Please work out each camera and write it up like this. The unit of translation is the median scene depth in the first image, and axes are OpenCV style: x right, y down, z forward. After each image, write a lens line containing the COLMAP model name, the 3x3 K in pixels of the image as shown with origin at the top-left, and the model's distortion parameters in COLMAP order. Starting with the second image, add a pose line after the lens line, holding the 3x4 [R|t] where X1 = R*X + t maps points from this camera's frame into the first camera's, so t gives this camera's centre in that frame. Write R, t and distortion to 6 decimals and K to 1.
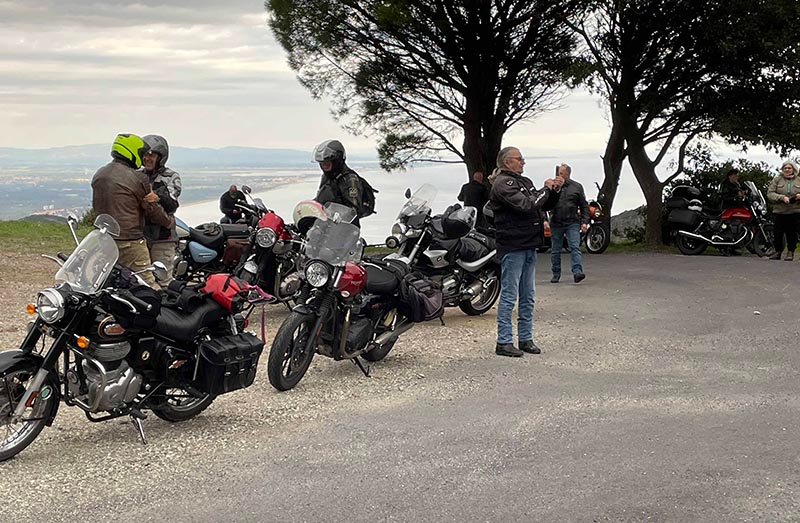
lens RADIAL K [[1270.6, 0, 399.5], [0, 1270.6, 294.7], [0, 0, 1]] dist [0.285874, -0.871531]
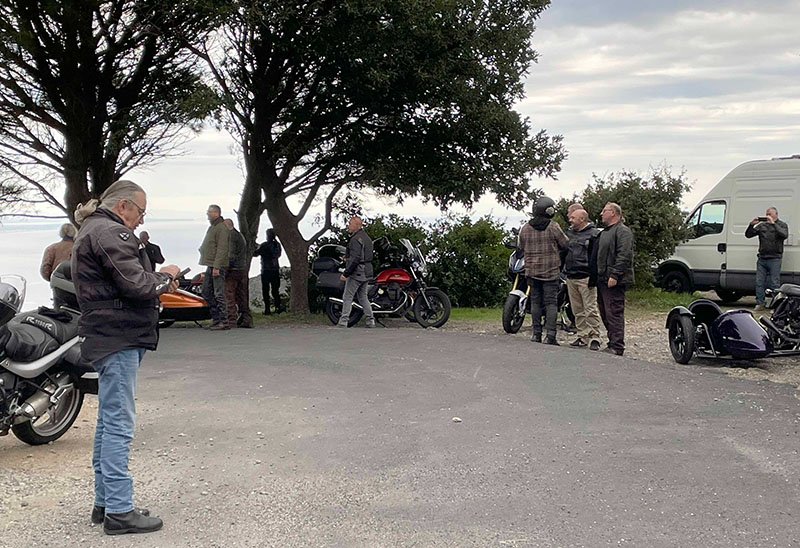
lens RADIAL K [[1334.5, 0, 400.0], [0, 1334.5, 274.0], [0, 0, 1]] dist [0.288253, -1.804651]
pose [[0.962157, -0.016922, 0.271969, 0.023645], [0.034566, 0.997587, -0.060214, -0.010368], [-0.270294, 0.067336, 0.960420, 0.142433]]
